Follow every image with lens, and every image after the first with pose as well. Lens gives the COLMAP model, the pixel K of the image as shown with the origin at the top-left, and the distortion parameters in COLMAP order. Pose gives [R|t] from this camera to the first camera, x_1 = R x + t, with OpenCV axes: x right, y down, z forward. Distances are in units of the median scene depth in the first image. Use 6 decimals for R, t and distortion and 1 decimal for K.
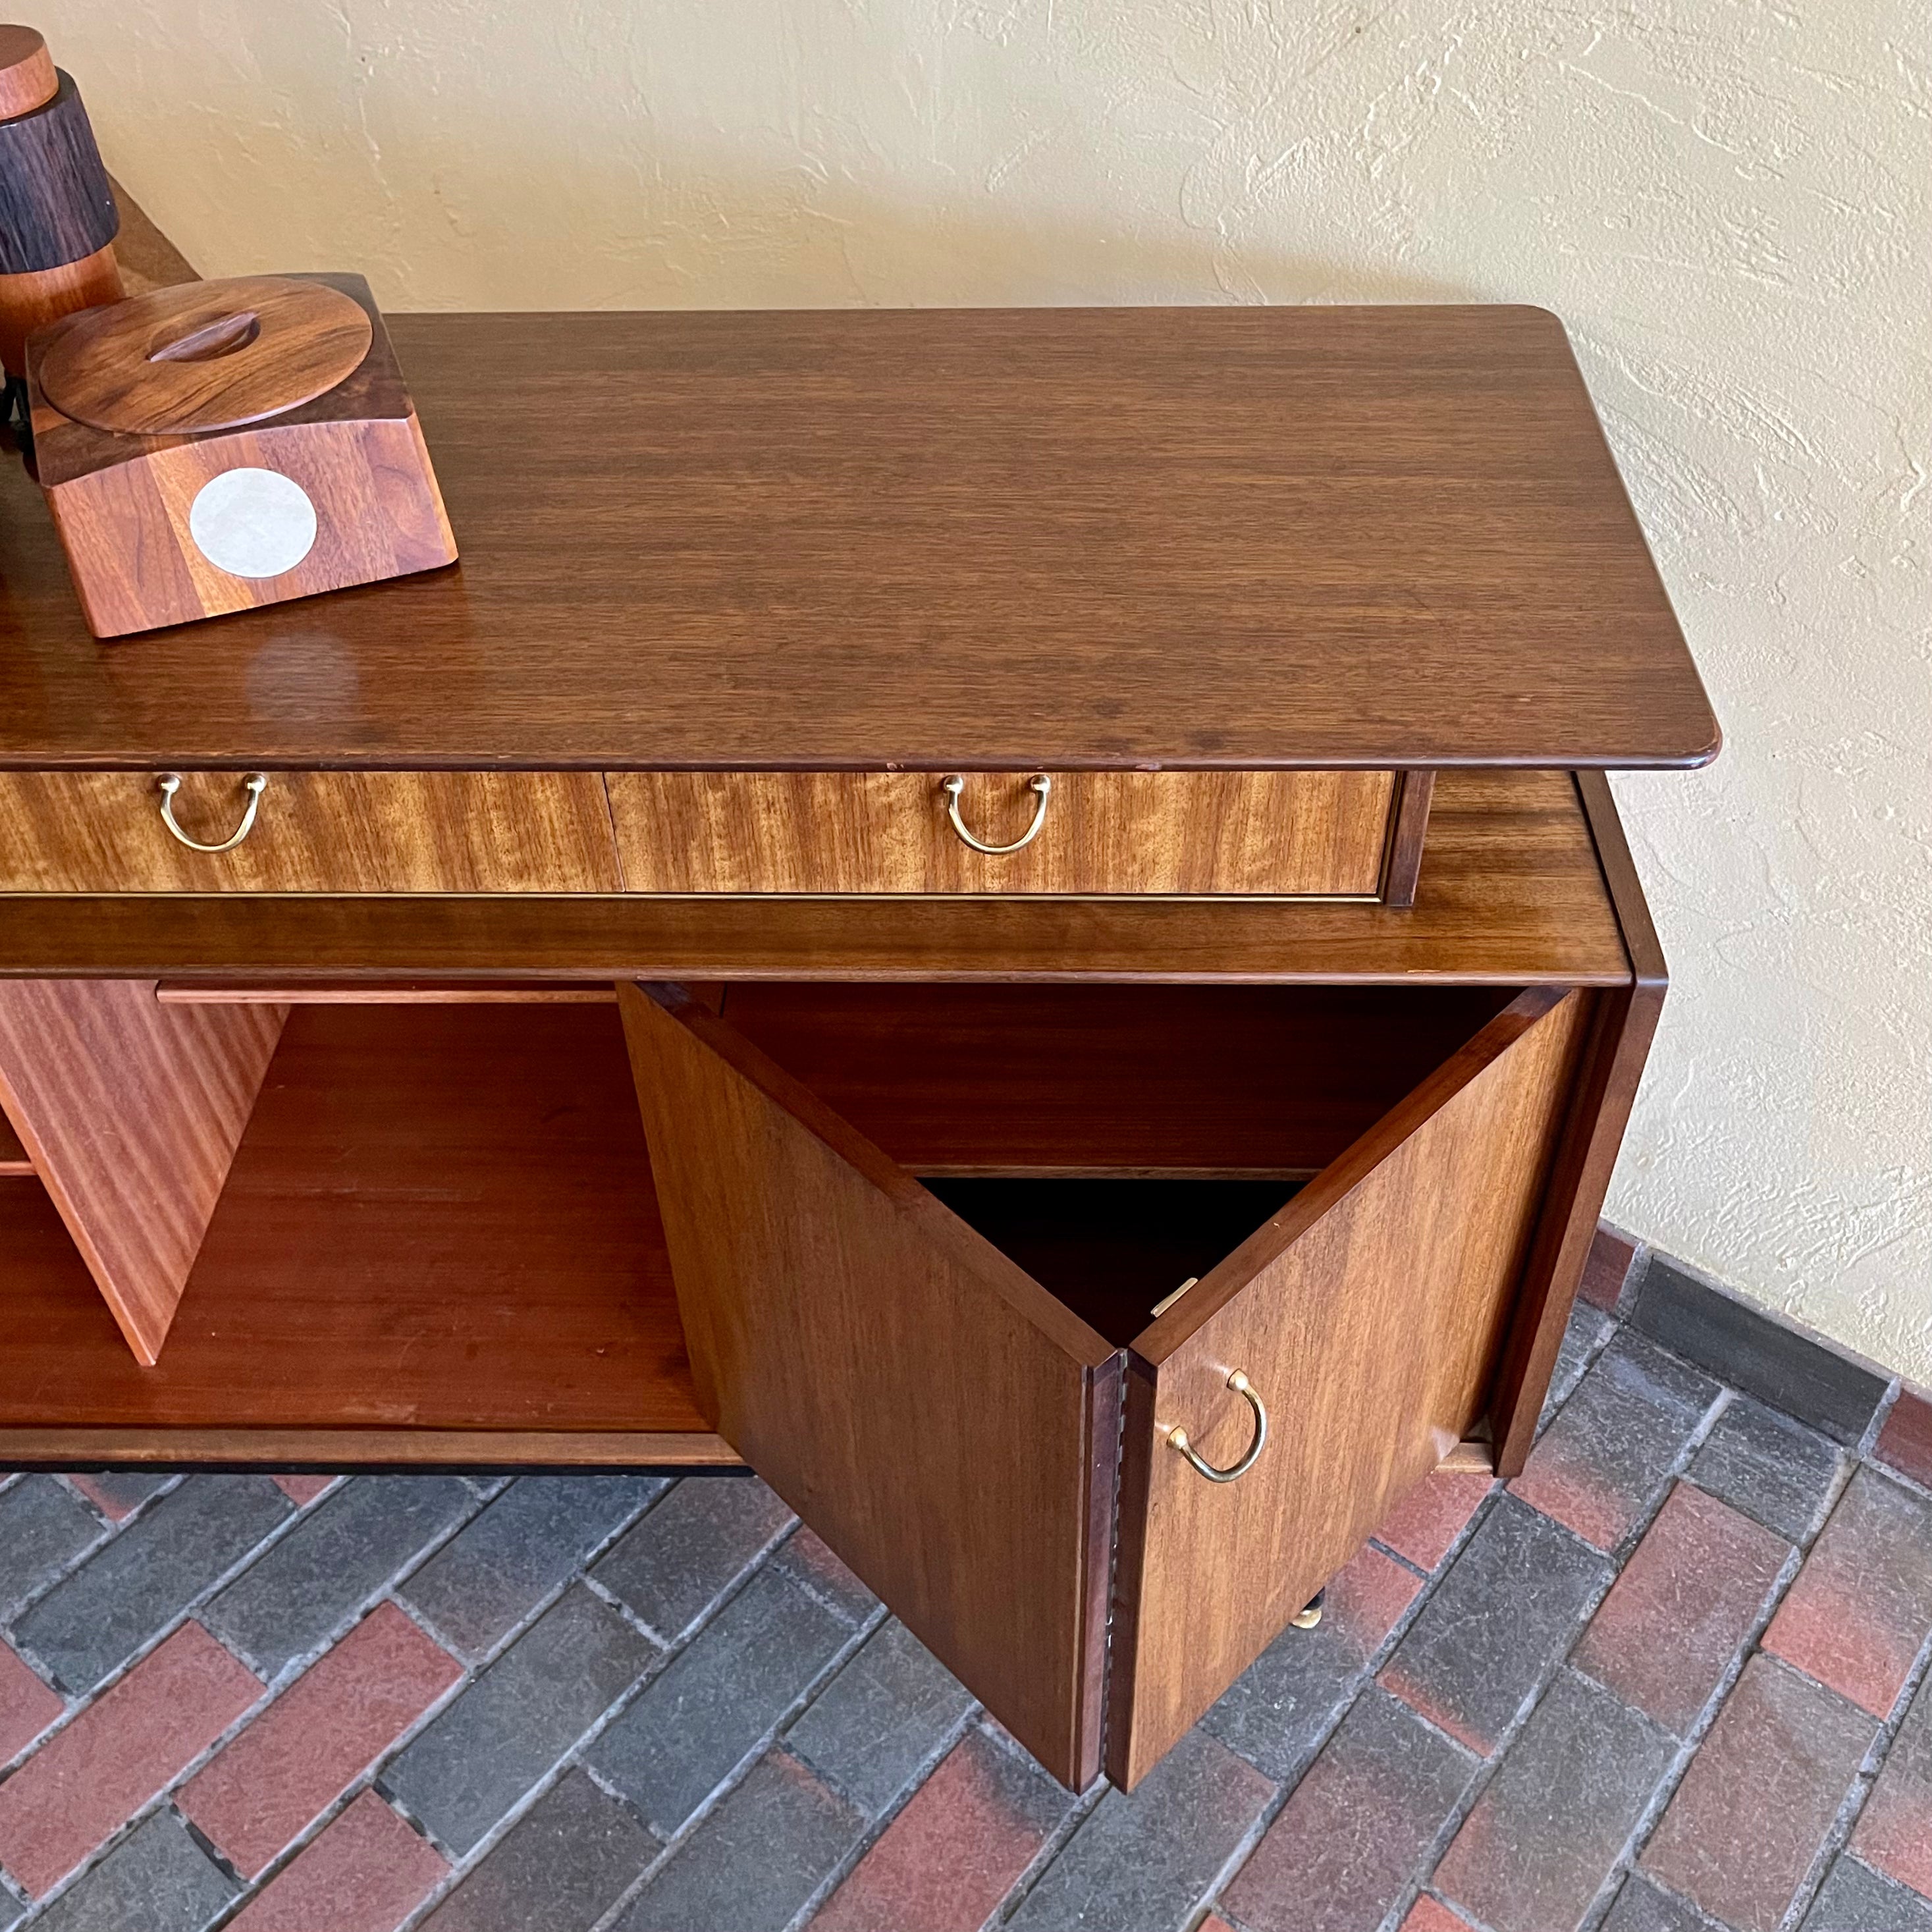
lens RADIAL K [[2061.1, 0, 949.7], [0, 2061.1, 961.2], [0, 0, 1]] dist [0.031171, 0.000000]
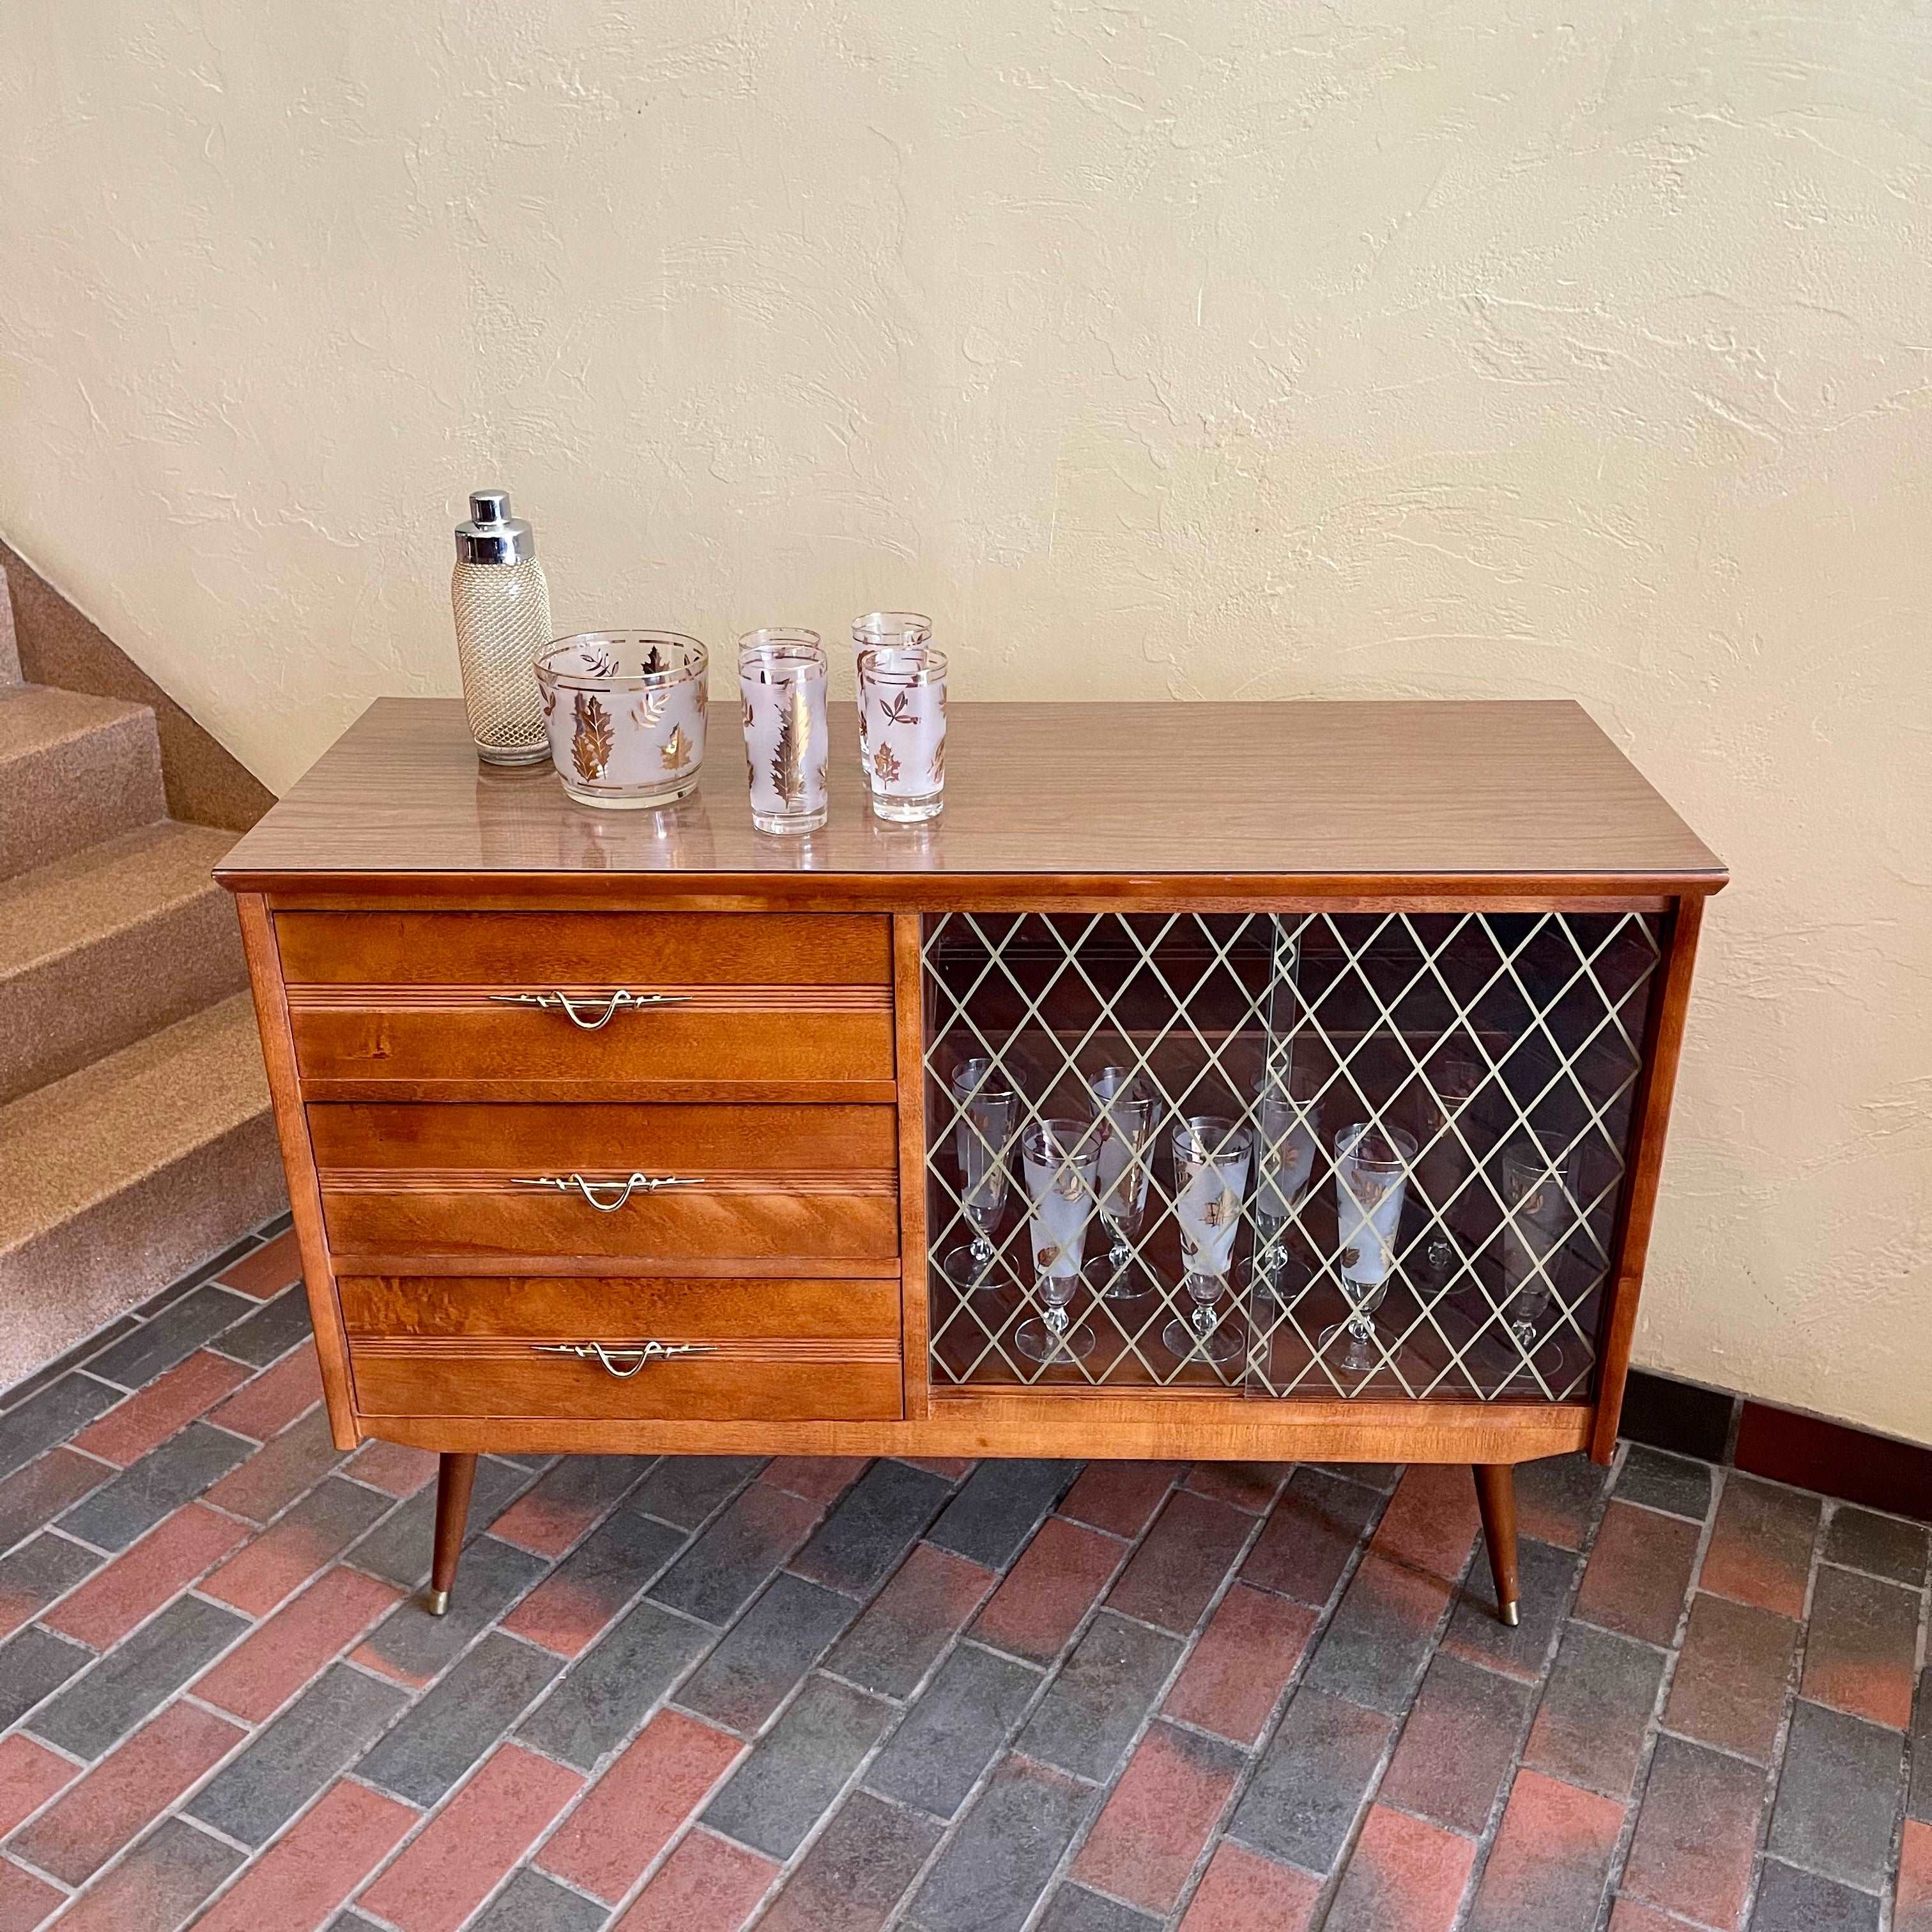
lens RADIAL K [[1963.7, 0, 953.8], [0, 1963.7, 958.4], [0, 0, 1]] dist [0.031350, 0.000000]
pose [[0.981411, -0.066900, 0.179881, -0.293178], [0.124226, 0.935878, -0.329698, 0.308158], [-0.146290, 0.345916, 0.926791, -0.271328]]
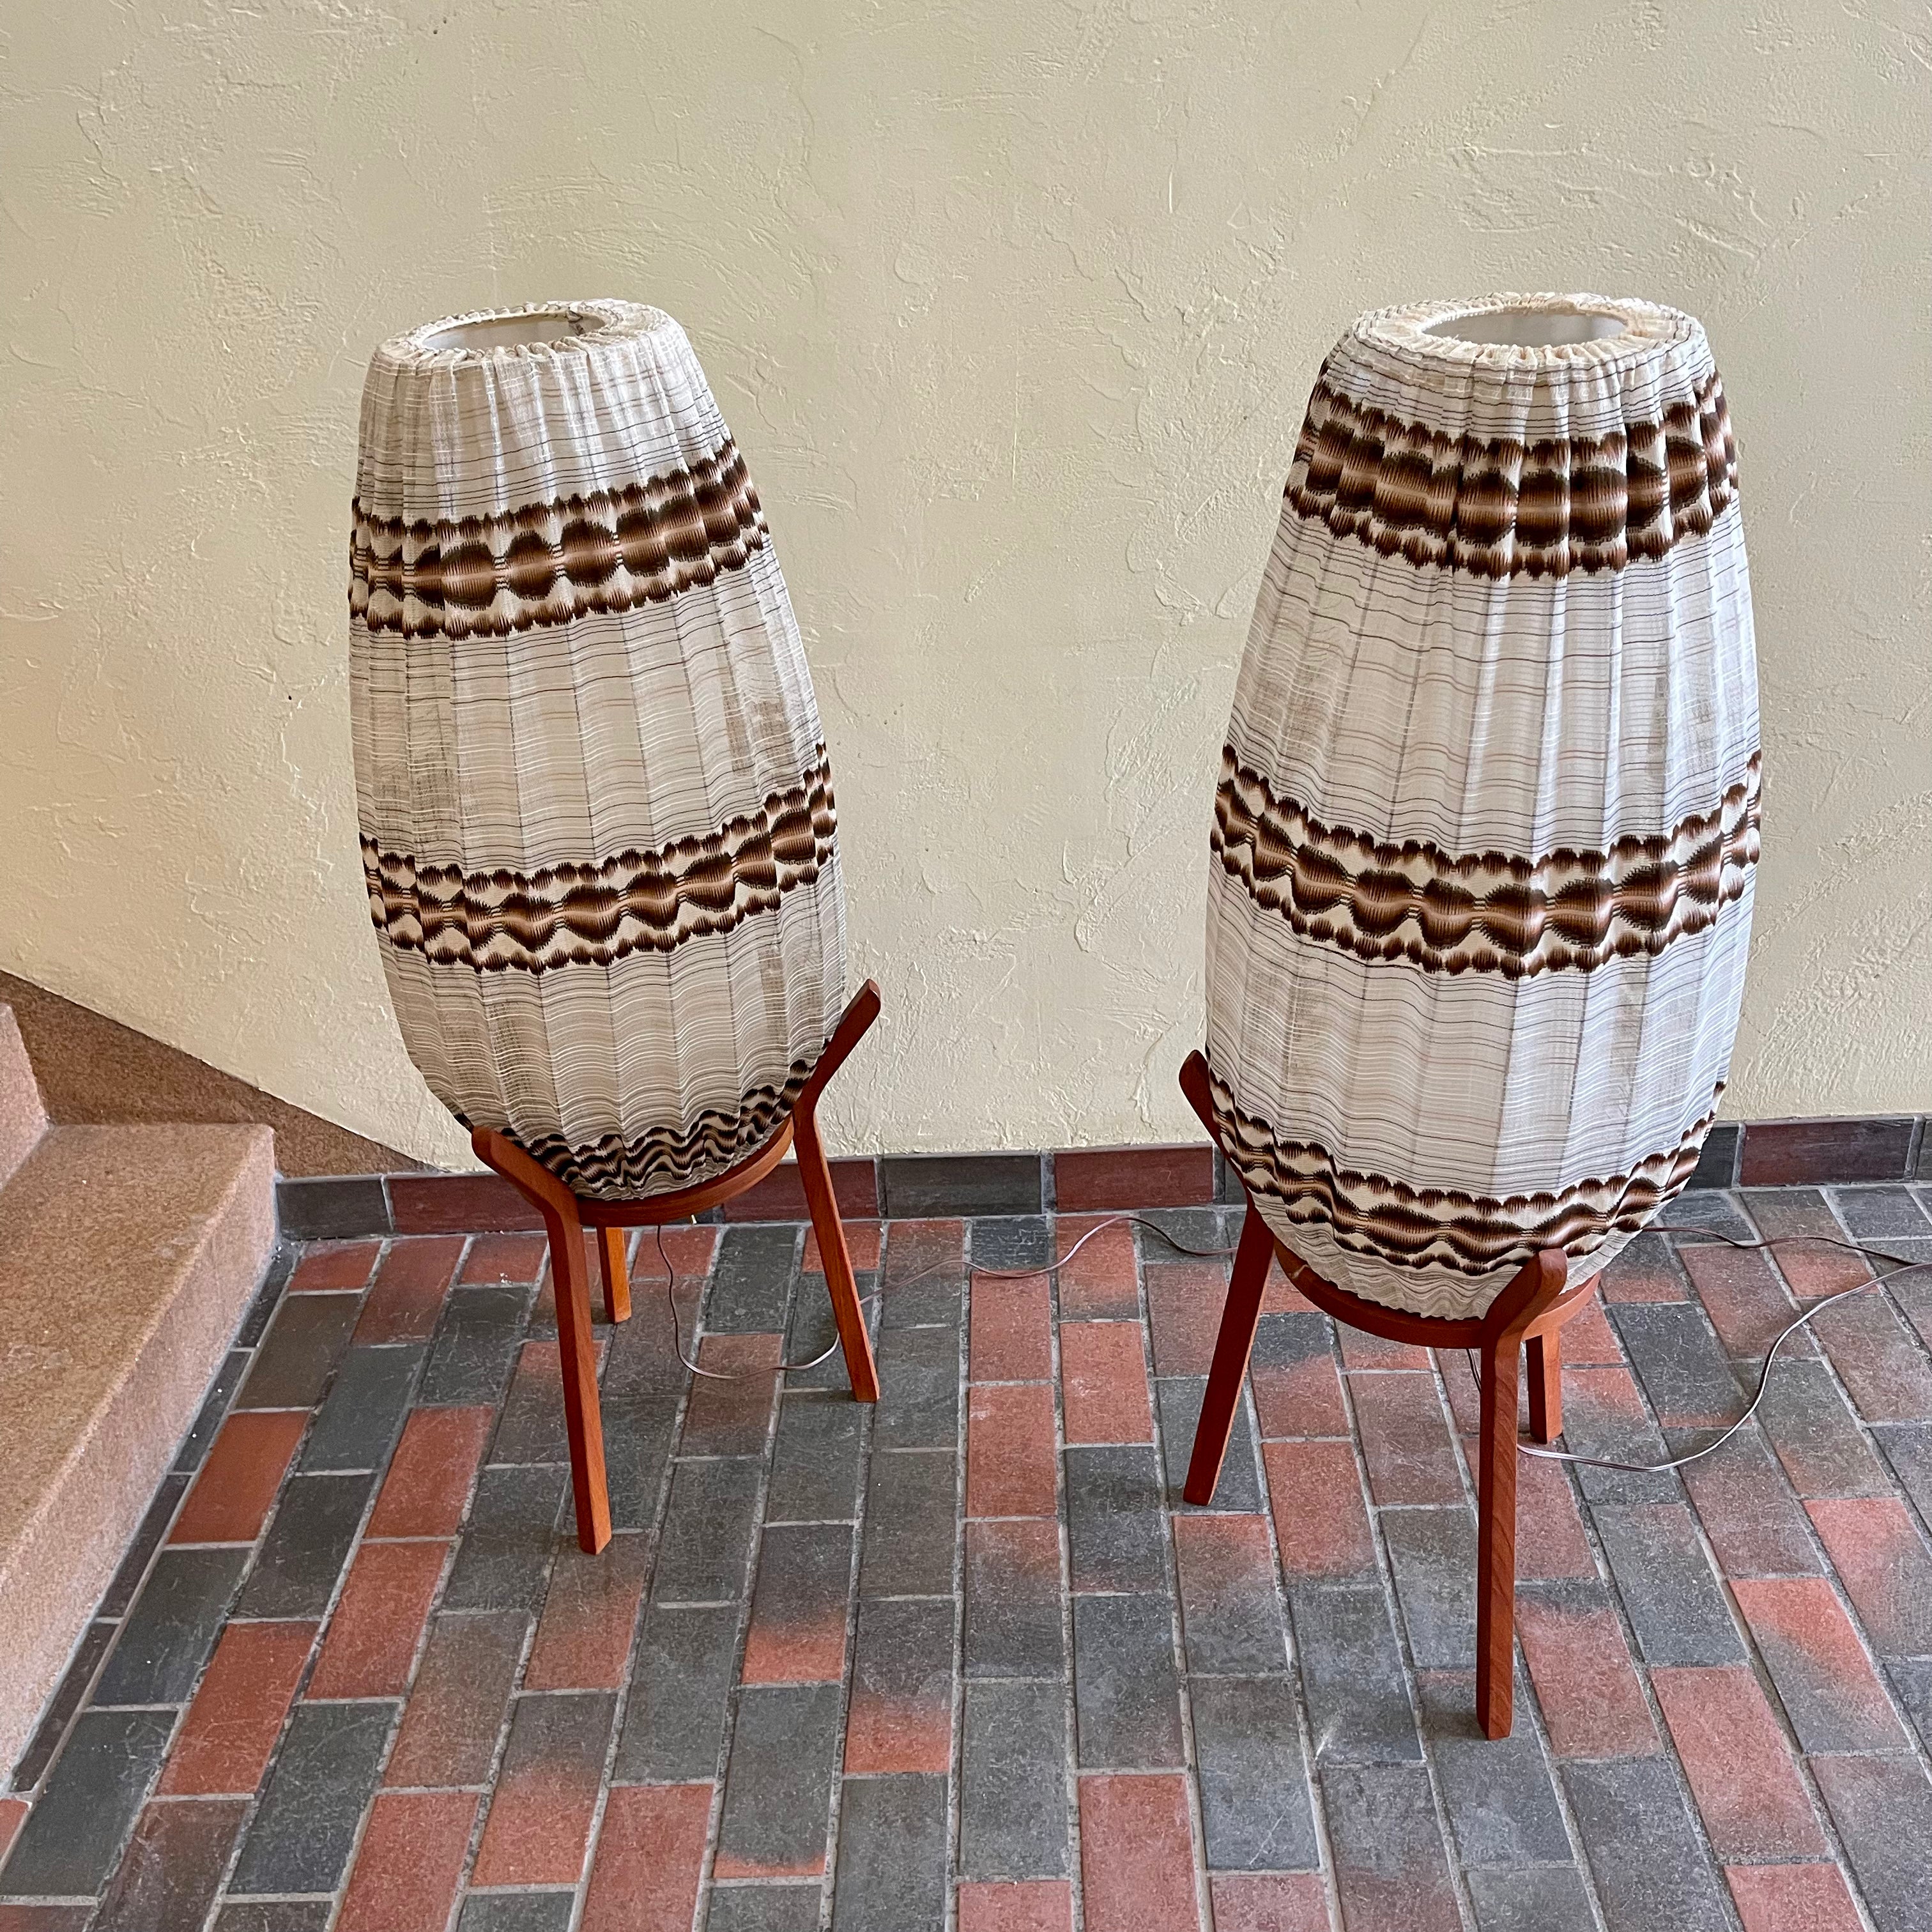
lens RADIAL K [[1963.7, 0, 961.1], [0, 1963.7, 970.9], [0, 0, 1]] dist [0.031350, 0.000000]
pose [[0.784254, -0.324716, 0.528682, -0.777051], [0.462886, 0.873622, -0.150073, 0.054099], [-0.413137, 0.362415, 0.835448, -0.046304]]
